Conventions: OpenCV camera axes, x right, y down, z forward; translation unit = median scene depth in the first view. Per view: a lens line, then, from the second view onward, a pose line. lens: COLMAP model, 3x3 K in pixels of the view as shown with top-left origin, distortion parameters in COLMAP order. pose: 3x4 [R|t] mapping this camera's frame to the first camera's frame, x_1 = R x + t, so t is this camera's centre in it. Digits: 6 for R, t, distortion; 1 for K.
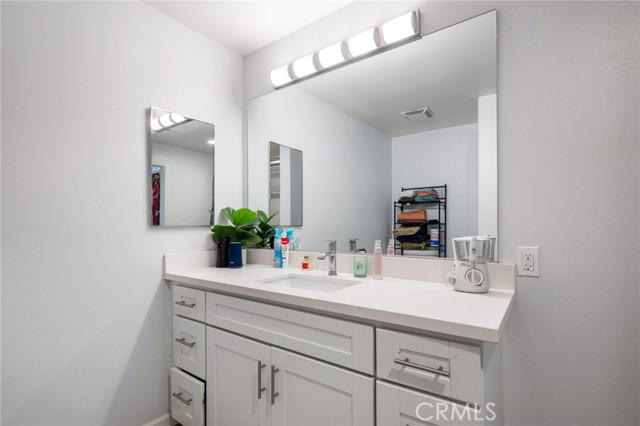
lens RADIAL K [[313.4, 0, 316.8], [0, 313.4, 220.4], [0, 0, 1]] dist [-0.000739, -0.000636]
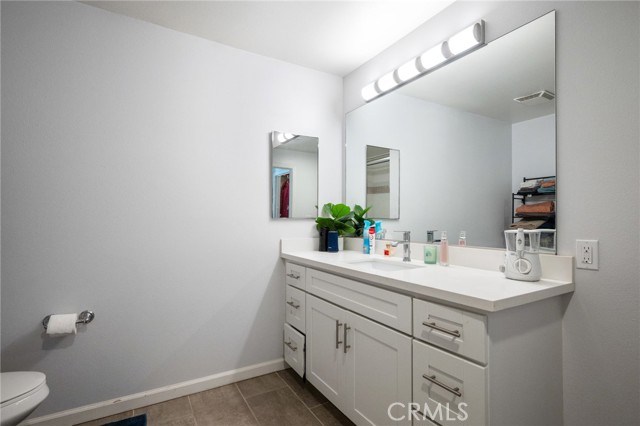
lens RADIAL K [[314.0, 0, 319.0], [0, 314.0, 209.5], [0, 0, 1]] dist [0.006362, 0.000704]
pose [[0.923755, -0.005123, -0.382949, 0.194682], [-0.000011, 0.999910, -0.013402, 0.000081], [0.382984, 0.012384, 0.923672, -0.198492]]
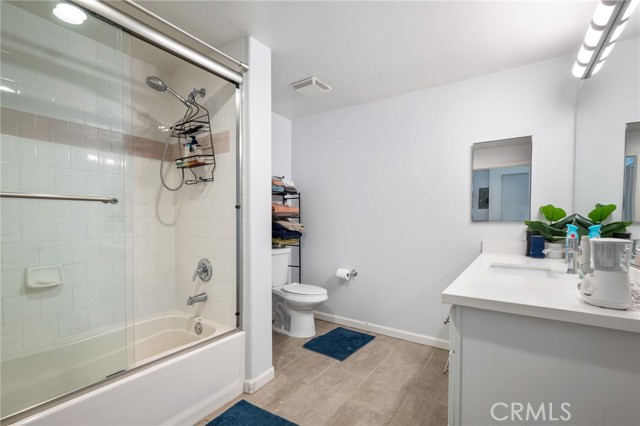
lens RADIAL K [[290.1, 0, 320.4], [0, 290.1, 219.8], [0, 0, 1]] dist [-0.001426, -0.000031]
pose [[0.054947, 0.005508, -0.998474, 0.890744], [0.007846, 0.999952, 0.005948, -0.002435], [0.998458, -0.008161, 0.054901, 0.179497]]
